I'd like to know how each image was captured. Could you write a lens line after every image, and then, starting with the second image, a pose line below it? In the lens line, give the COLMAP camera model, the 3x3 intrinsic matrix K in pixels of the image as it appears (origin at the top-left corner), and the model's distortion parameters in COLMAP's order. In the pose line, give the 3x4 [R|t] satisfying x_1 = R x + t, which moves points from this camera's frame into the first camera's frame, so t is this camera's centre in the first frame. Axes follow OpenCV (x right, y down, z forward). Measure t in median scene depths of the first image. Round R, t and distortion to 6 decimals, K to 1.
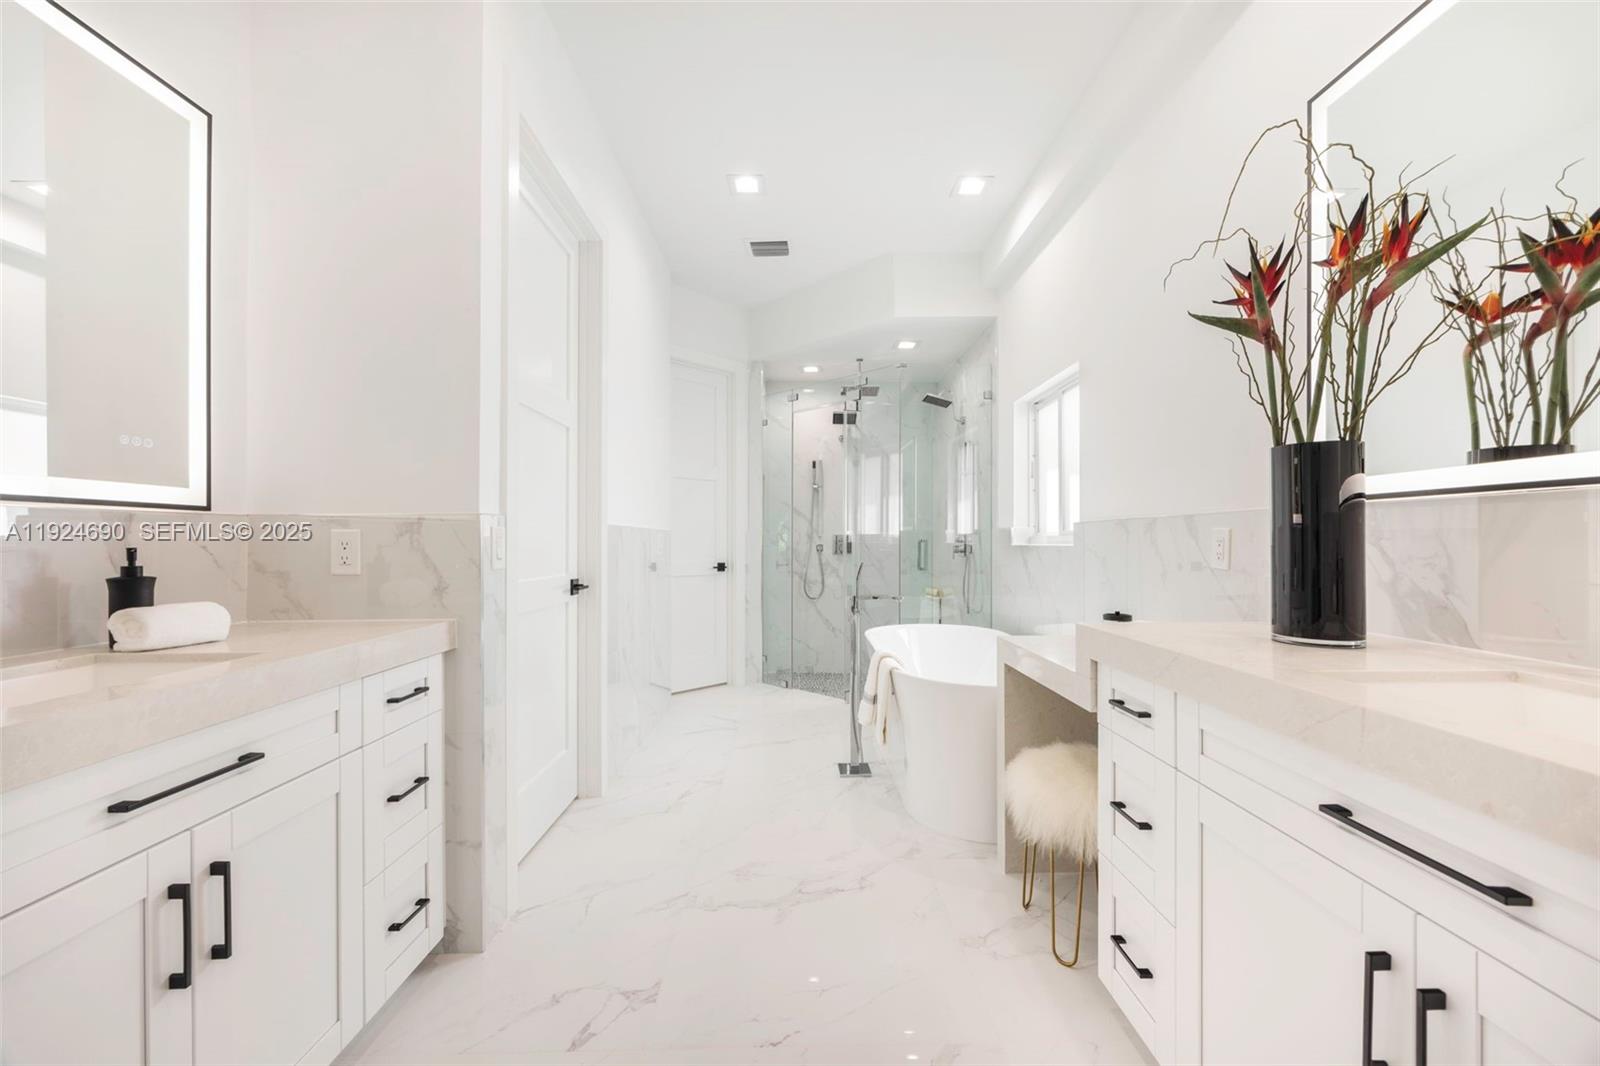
lens RADIAL K [[613.7, 0, 797.2], [0, 613.7, 550.1], [0, 0, 1]] dist [-0.007554, 0.000210]
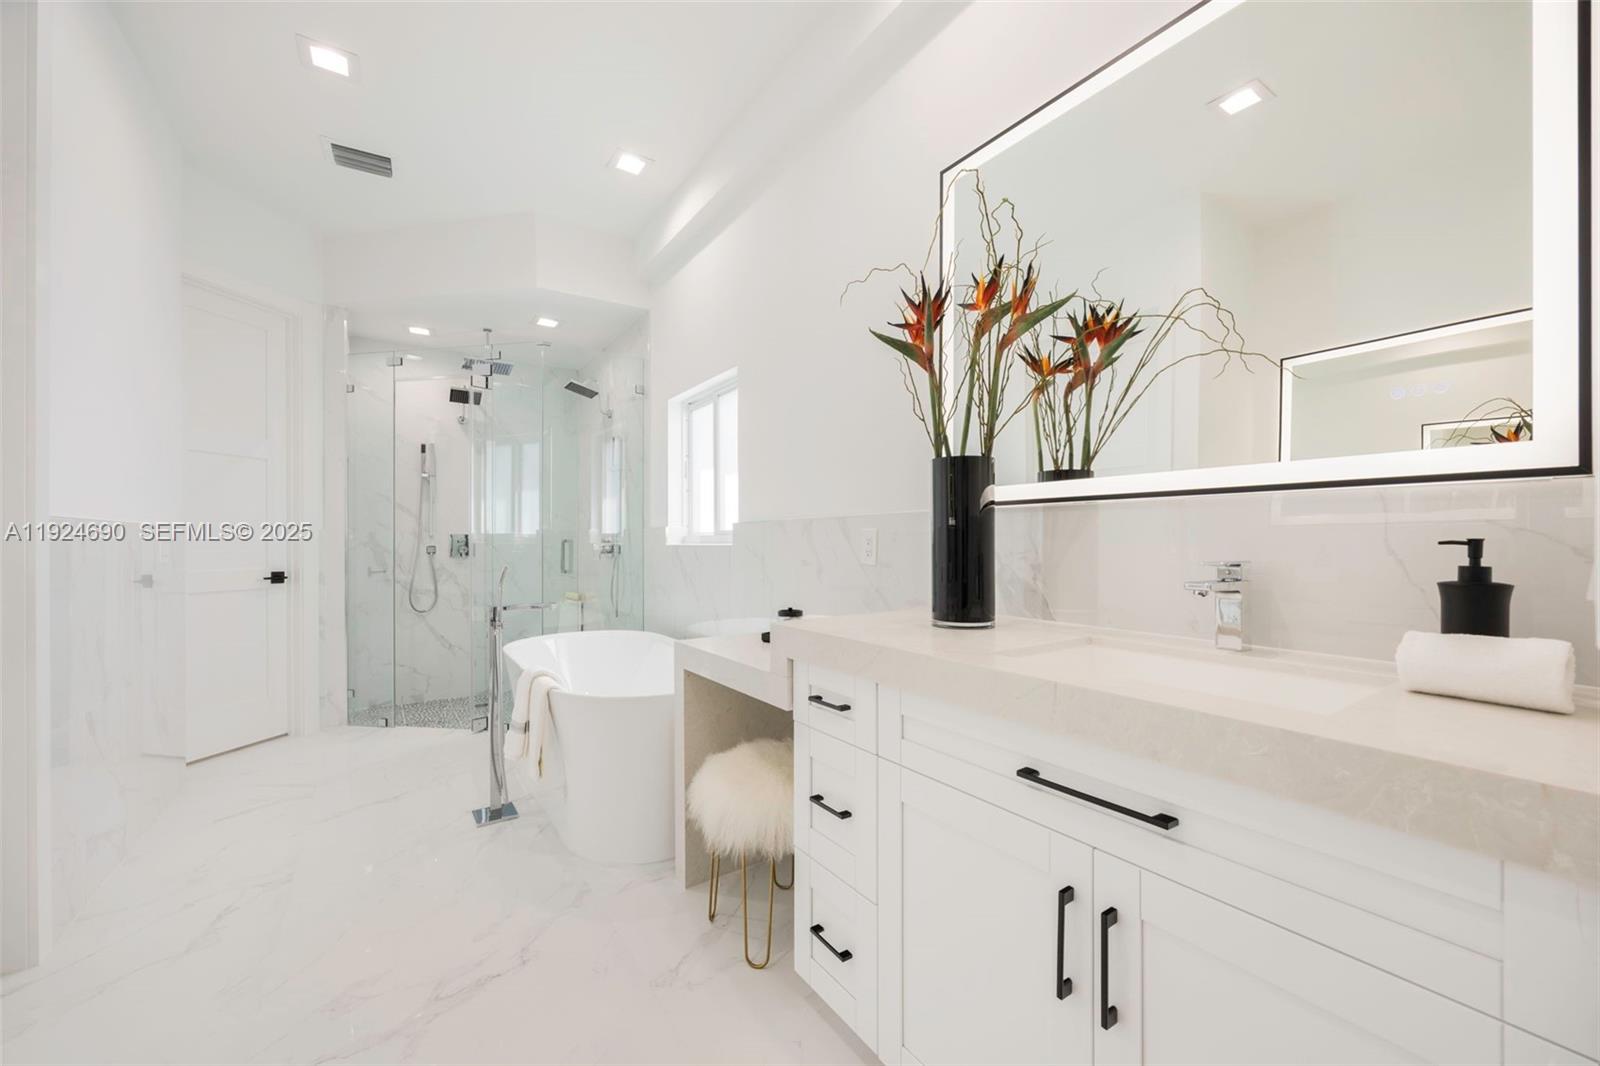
lens RADIAL K [[613.7, 0, 806.4], [0, 613.7, 547.1], [0, 0, 1]] dist [-0.007554, 0.000210]
pose [[0.823760, -0.010026, 0.566850, -0.046060], [0.012712, 0.999919, -0.000788, -0.001869], [-0.566796, 0.007855, 0.823821, 0.114036]]
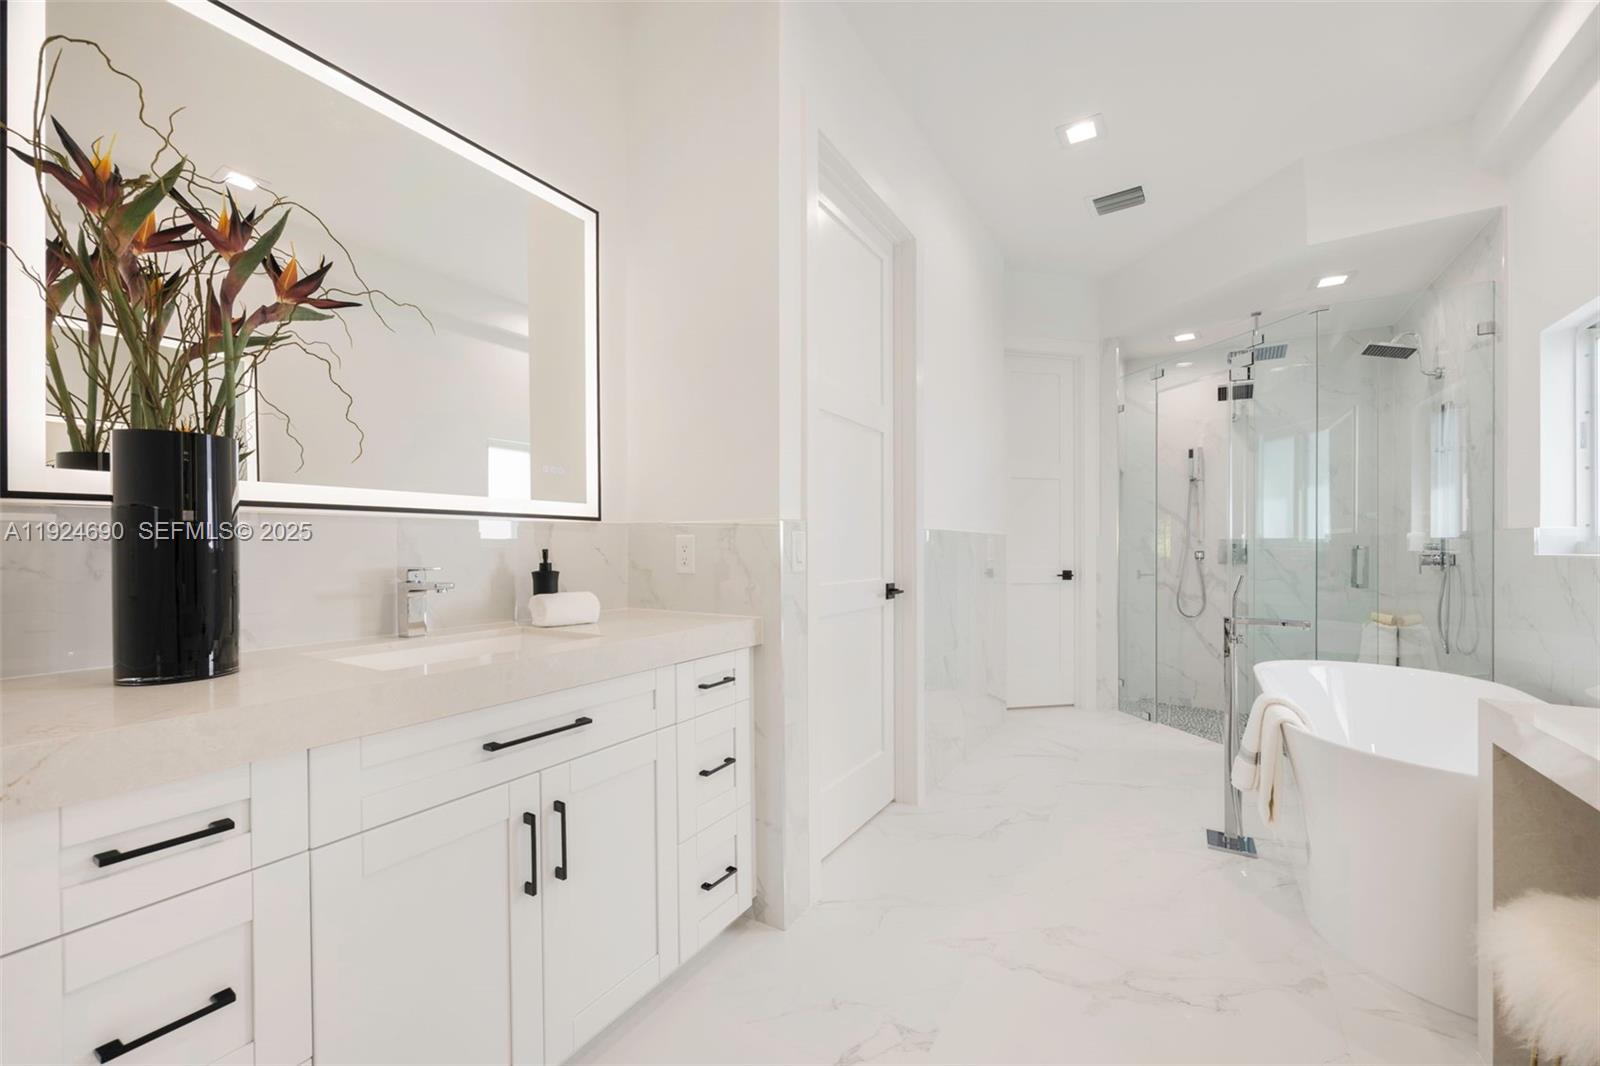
lens RADIAL K [[613.7, 0, 804.6], [0, 613.7, 554.1], [0, 0, 1]] dist [-0.007554, 0.000210]
pose [[0.848446, 0.011142, -0.529165, 0.071460], [-0.012059, 0.999926, 0.001720, -0.001368], [0.529145, 0.004922, 0.848517, 0.105865]]
